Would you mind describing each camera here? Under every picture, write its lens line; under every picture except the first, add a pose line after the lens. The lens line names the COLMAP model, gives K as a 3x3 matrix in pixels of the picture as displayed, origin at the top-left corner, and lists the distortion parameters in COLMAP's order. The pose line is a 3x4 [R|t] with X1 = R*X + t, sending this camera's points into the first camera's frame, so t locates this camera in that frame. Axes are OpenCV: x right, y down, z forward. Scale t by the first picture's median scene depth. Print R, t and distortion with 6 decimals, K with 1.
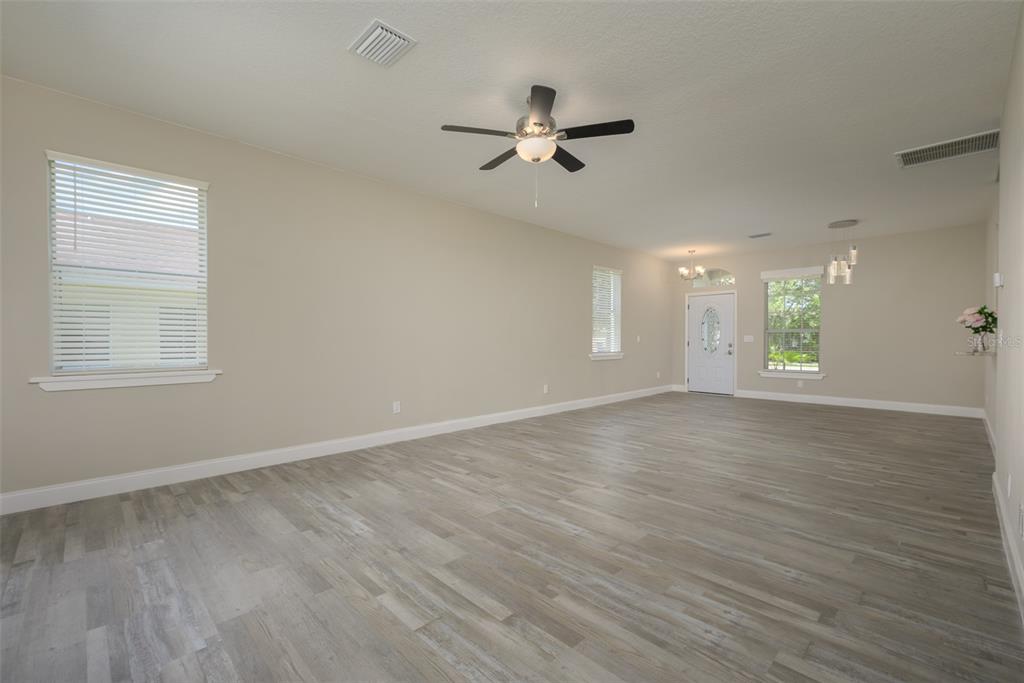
lens RADIAL K [[413.1, 0, 486.2], [0, 413.1, 342.3], [0, 0, 1]] dist [0.002056, 0.000307]
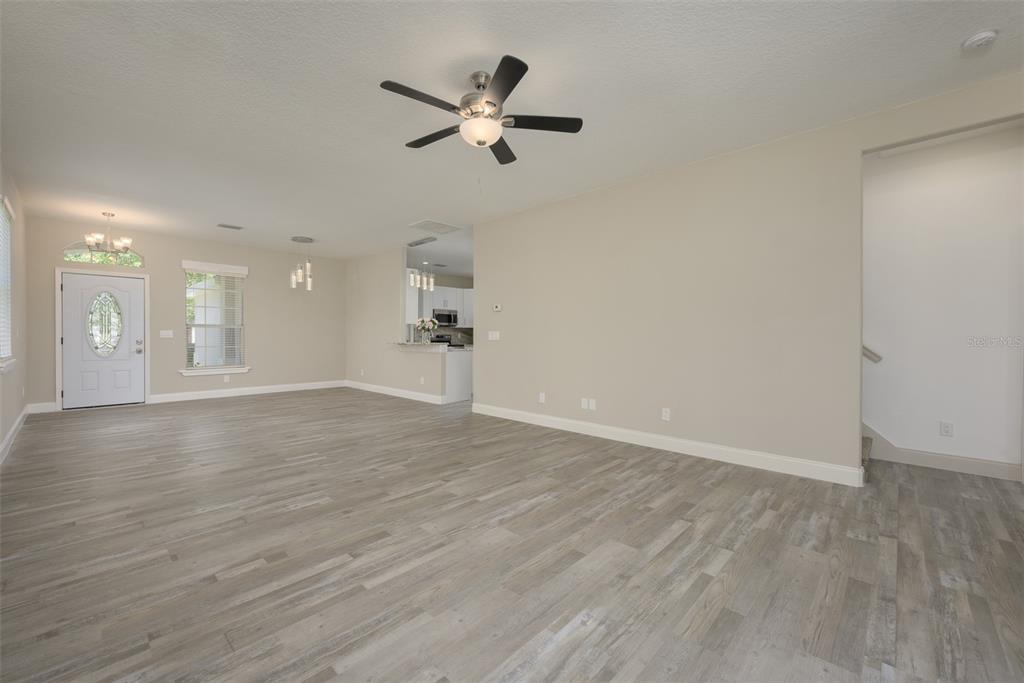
lens RADIAL K [[413.1, 0, 511.4], [0, 413.1, 338.1], [0, 0, 1]] dist [0.001431, 0.000197]
pose [[-0.044233, -0.004557, 0.999011, -0.908230], [0.002221, 0.999987, 0.004660, -0.008533], [-0.999019, 0.002425, -0.044222, 1.084499]]
